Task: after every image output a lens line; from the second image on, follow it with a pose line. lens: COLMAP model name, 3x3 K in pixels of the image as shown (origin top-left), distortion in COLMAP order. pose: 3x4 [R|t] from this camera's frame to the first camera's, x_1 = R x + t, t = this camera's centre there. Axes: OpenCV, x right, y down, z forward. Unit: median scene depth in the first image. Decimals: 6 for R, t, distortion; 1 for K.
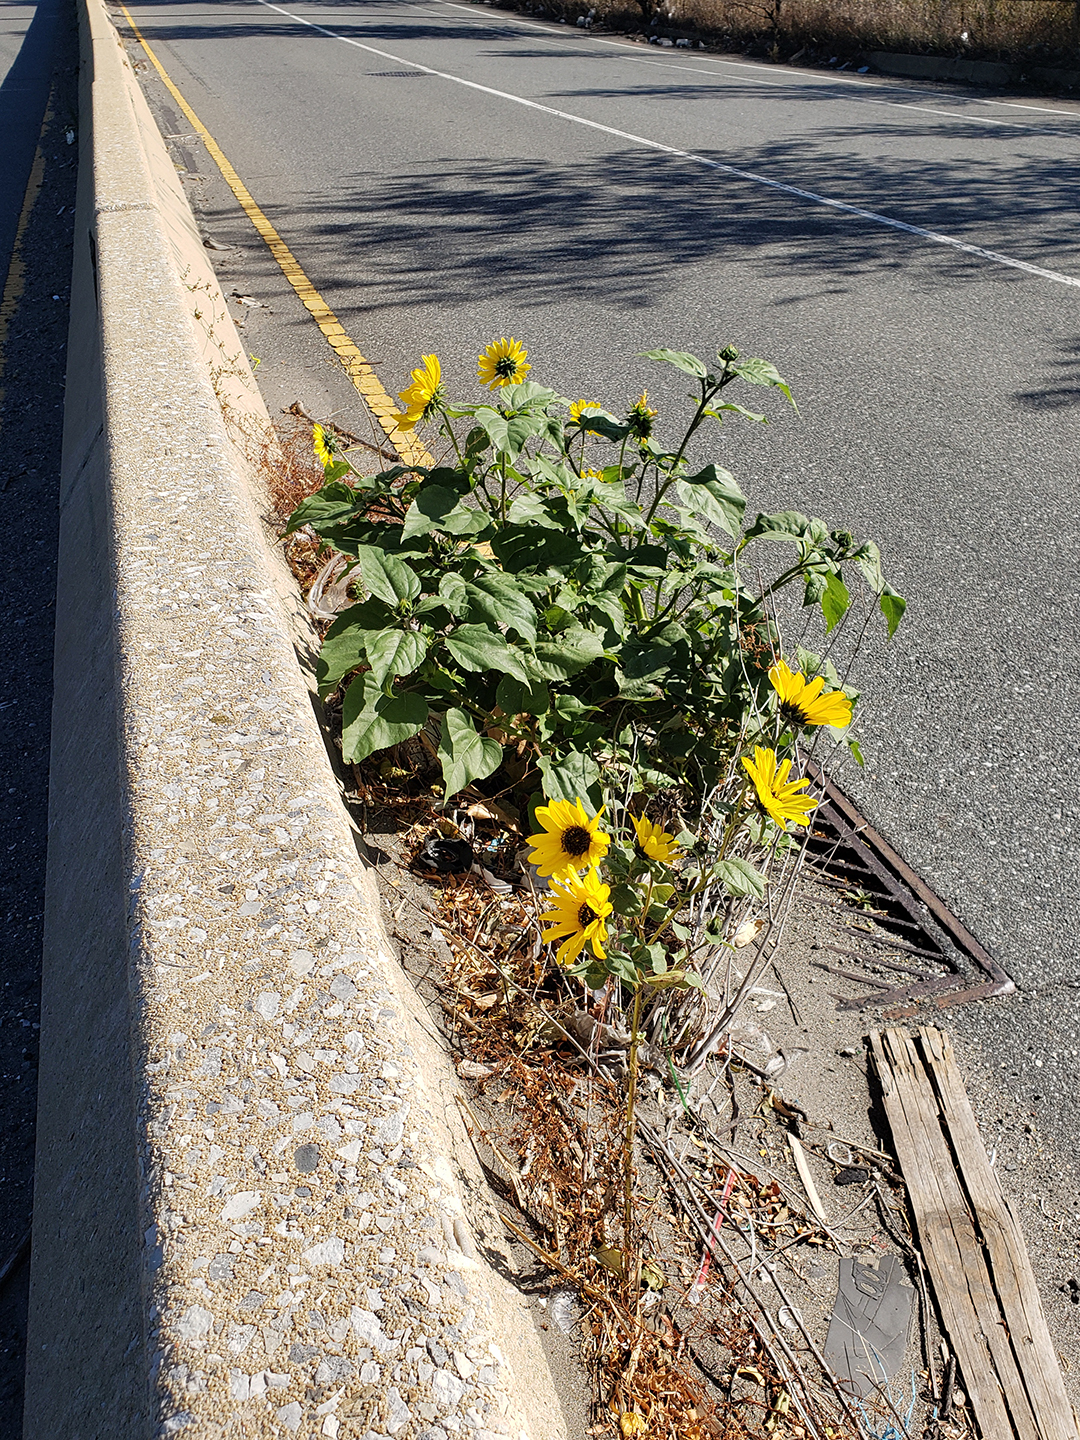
lens RADIAL K [[1342.6, 0, 539.3], [0, 1342.6, 720.4], [0, 0, 1]] dist [0.010579, 0.000000]
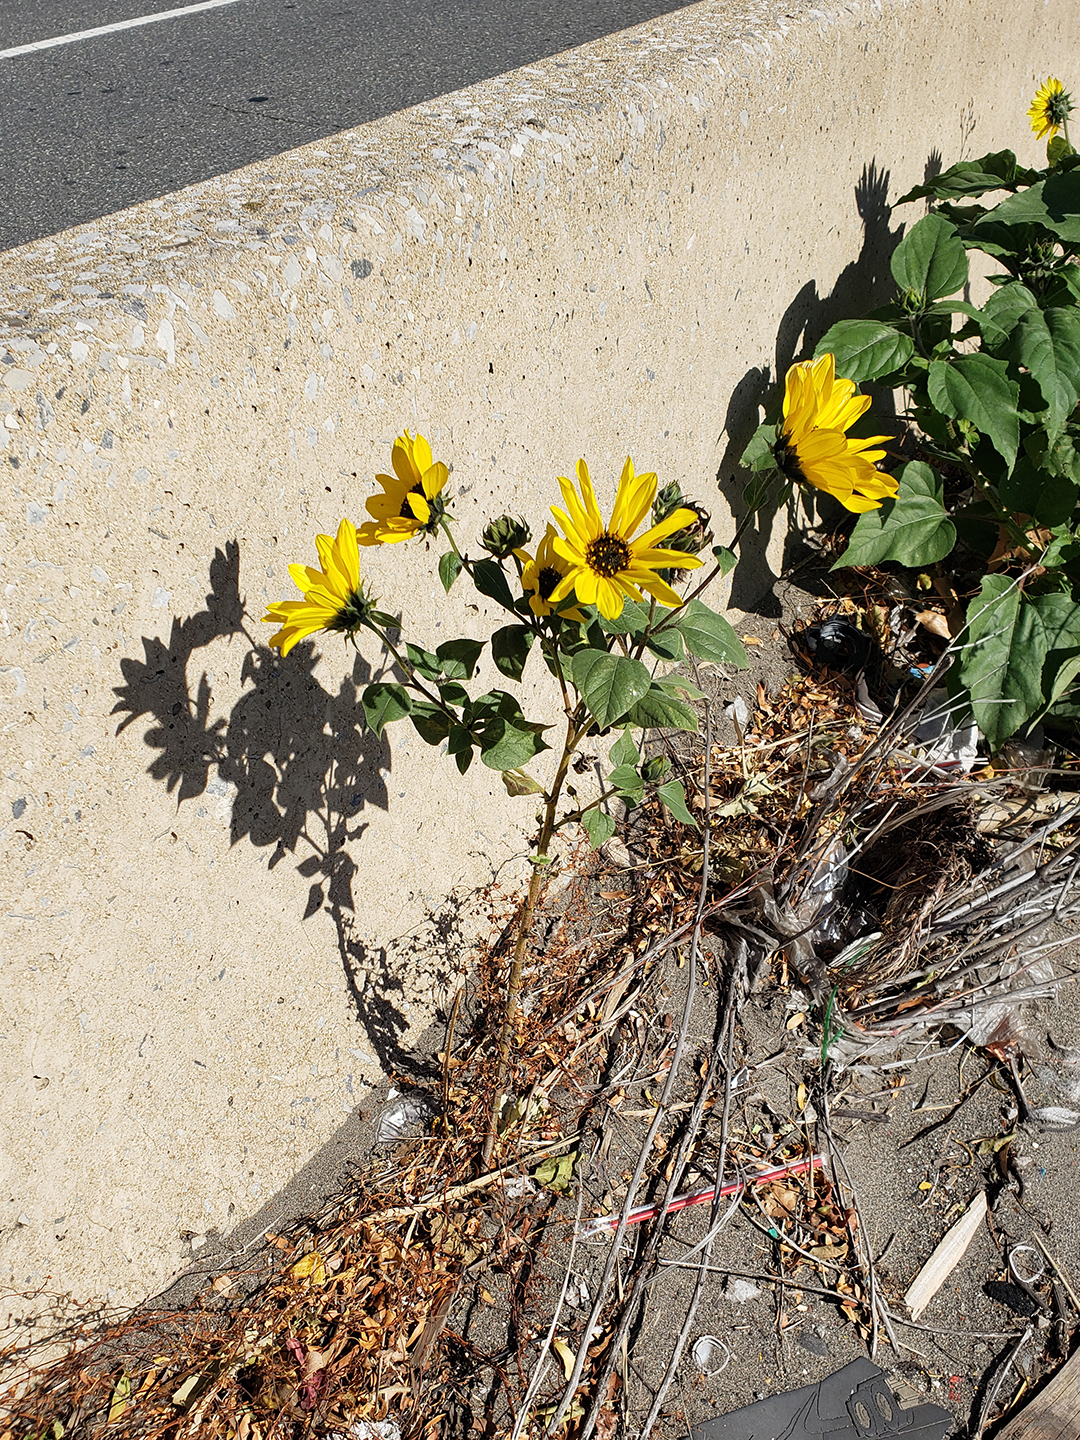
lens RADIAL K [[1342.6, 0, 540.7], [0, 1342.6, 720.5], [0, 0, 1]] dist [0.010579, 0.000000]
pose [[0.703789, 0.487358, -0.516878, 0.294912], [-0.397004, 0.873180, 0.282745, -0.017215], [0.589125, 0.006210, 0.808018, 0.325154]]
